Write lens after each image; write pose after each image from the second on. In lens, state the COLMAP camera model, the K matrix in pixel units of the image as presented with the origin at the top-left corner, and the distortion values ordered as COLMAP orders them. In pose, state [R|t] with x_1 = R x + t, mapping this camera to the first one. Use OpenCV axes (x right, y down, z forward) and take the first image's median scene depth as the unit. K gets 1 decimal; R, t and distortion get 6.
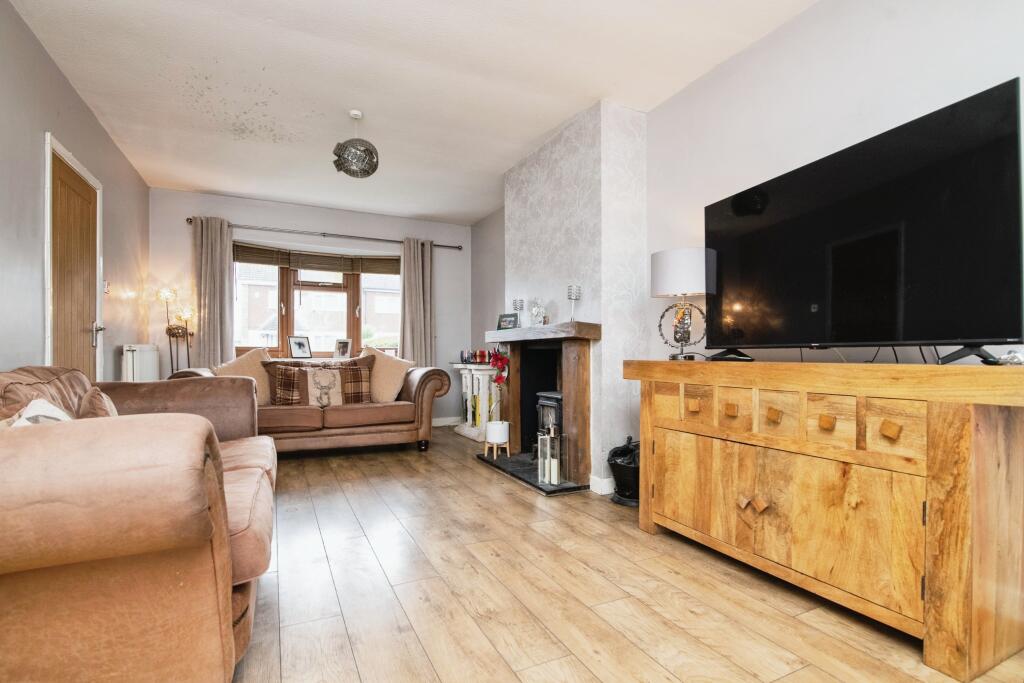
lens RADIAL K [[498.2, 0, 513.6], [0, 498.2, 359.1], [0, 0, 1]] dist [-0.004736, -0.000014]
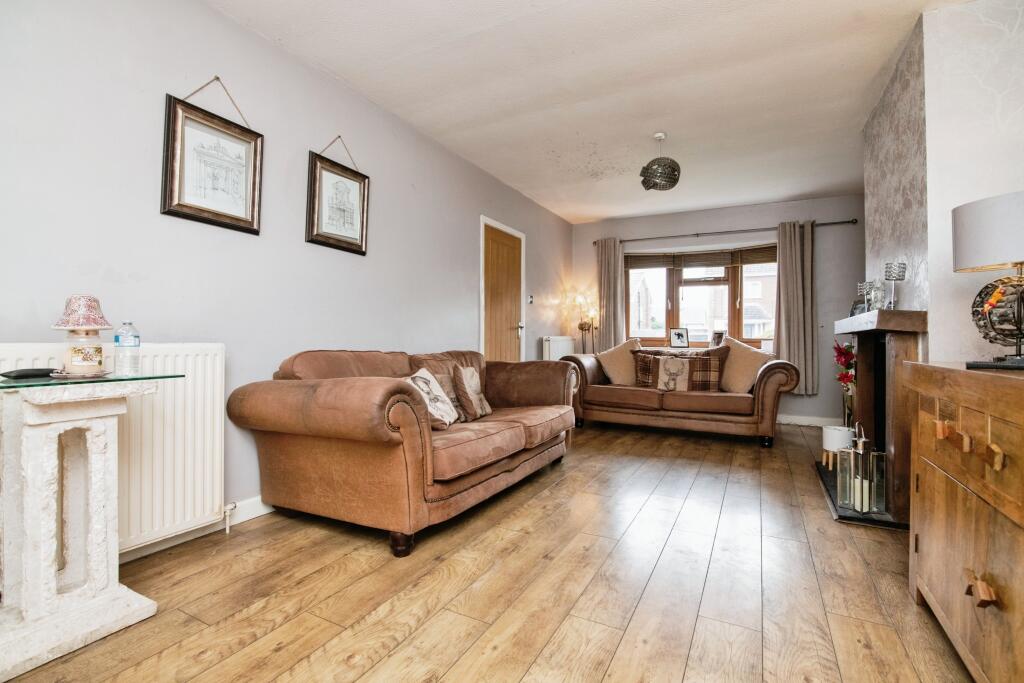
lens RADIAL K [[477.6, 0, 512.0], [0, 477.6, 341.5], [0, 0, 1]] dist [-0.002407, -0.000005]
pose [[0.592179, 0.010551, -0.805738, 0.273502], [-0.017703, 0.999843, 0.000082, -0.010469], [0.805612, 0.014215, 0.592273, 0.061313]]
